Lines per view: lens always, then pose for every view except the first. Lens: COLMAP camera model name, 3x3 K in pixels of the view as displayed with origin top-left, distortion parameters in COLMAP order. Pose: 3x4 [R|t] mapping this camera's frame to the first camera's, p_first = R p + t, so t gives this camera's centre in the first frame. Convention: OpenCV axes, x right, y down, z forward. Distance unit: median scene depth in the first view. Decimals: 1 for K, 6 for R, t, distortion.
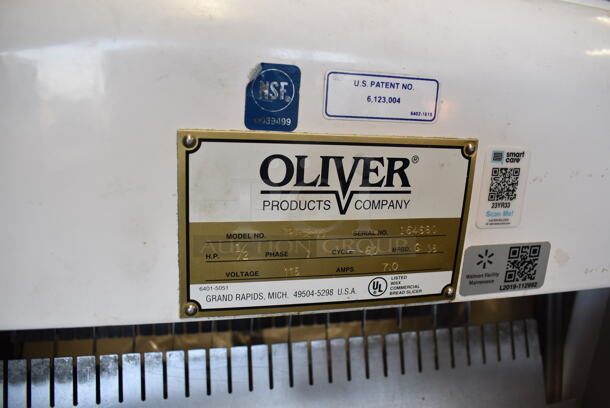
lens RADIAL K [[472.4, 0, 305.0], [0, 472.4, 204.0], [0, 0, 1]] dist [-0.098233, 0.016754]
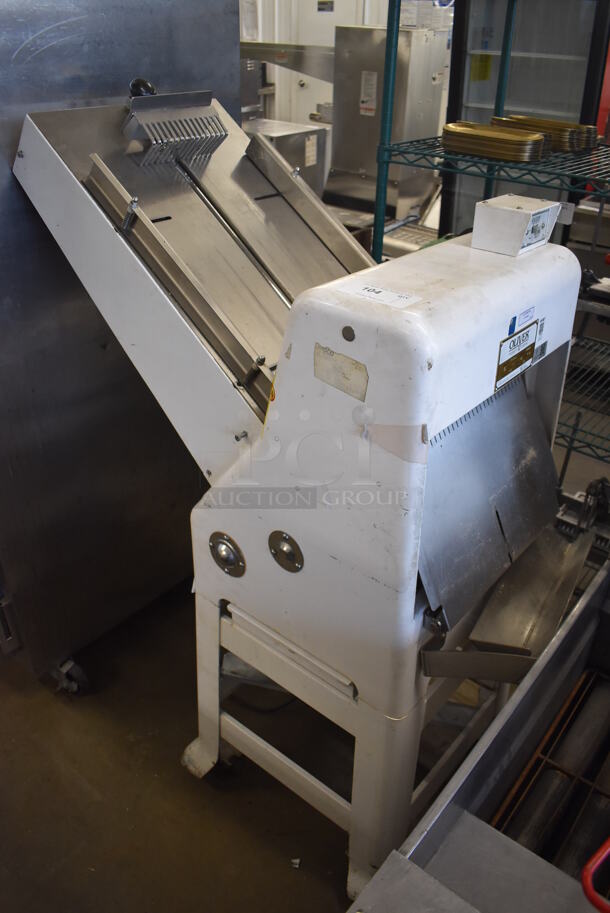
lens RADIAL K [[707.0, 0, 305.0], [0, 707.0, 456.5], [0, 0, 1]] dist [-0.098233, 0.016754]
pose [[0.815151, -0.349466, 0.461955, -3.924725], [0.207782, 0.920842, 0.329964, -1.310486], [-0.540698, -0.172985, 0.823238, -2.576313]]
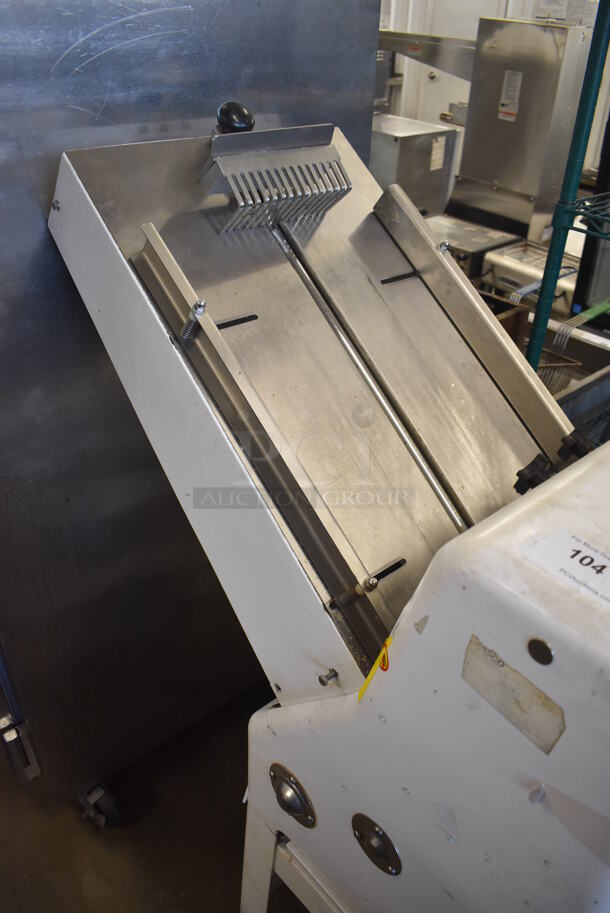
lens RADIAL K [[707.0, 0, 305.0], [0, 707.0, 456.5], [0, 0, 1]] dist [-0.098233, 0.016754]
pose [[0.897310, -0.271733, 0.347845, -2.724377], [0.156286, 0.932583, 0.325366, -2.031358], [-0.412807, -0.237591, 0.879284, -0.496740]]
